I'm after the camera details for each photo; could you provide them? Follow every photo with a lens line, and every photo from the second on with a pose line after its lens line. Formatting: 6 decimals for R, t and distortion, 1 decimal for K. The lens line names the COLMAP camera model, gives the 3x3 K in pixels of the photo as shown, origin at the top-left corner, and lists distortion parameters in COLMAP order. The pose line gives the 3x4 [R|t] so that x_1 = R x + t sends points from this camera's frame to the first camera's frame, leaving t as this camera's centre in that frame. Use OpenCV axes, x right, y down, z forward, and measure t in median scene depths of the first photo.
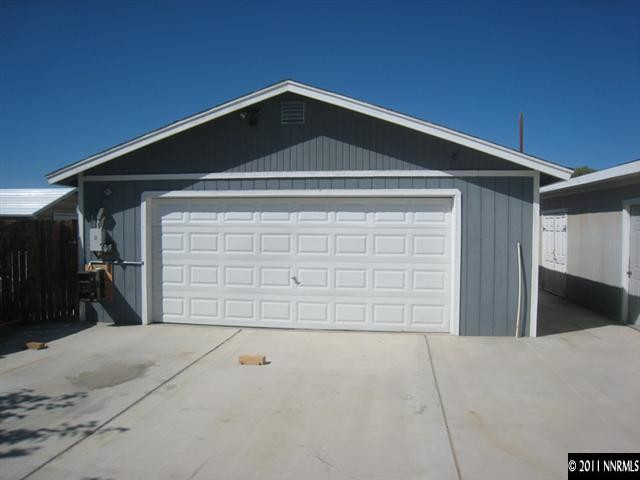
lens RADIAL K [[517.3, 0, 321.0], [0, 517.3, 241.7], [0, 0, 1]] dist [-0.120992, 0.004212]
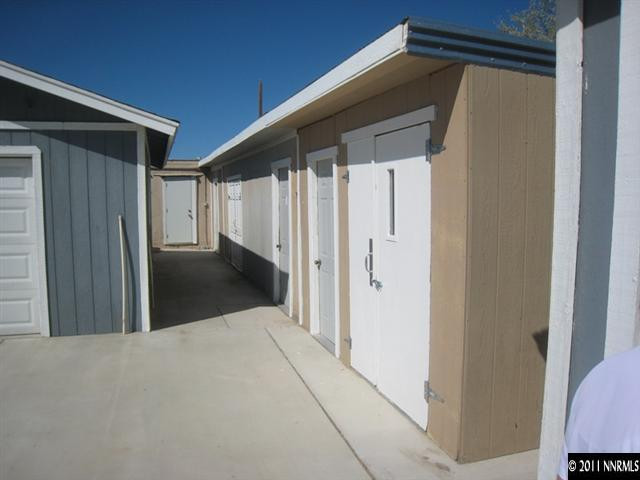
lens RADIAL K [[517.3, 0, 319.0], [0, 517.3, 238.6], [0, 0, 1]] dist [-0.120992, 0.004212]
pose [[0.899400, -0.037561, 0.435510, 0.318955], [0.014144, 0.998280, 0.056888, -0.002174], [-0.436898, -0.045005, 0.898384, 0.153114]]
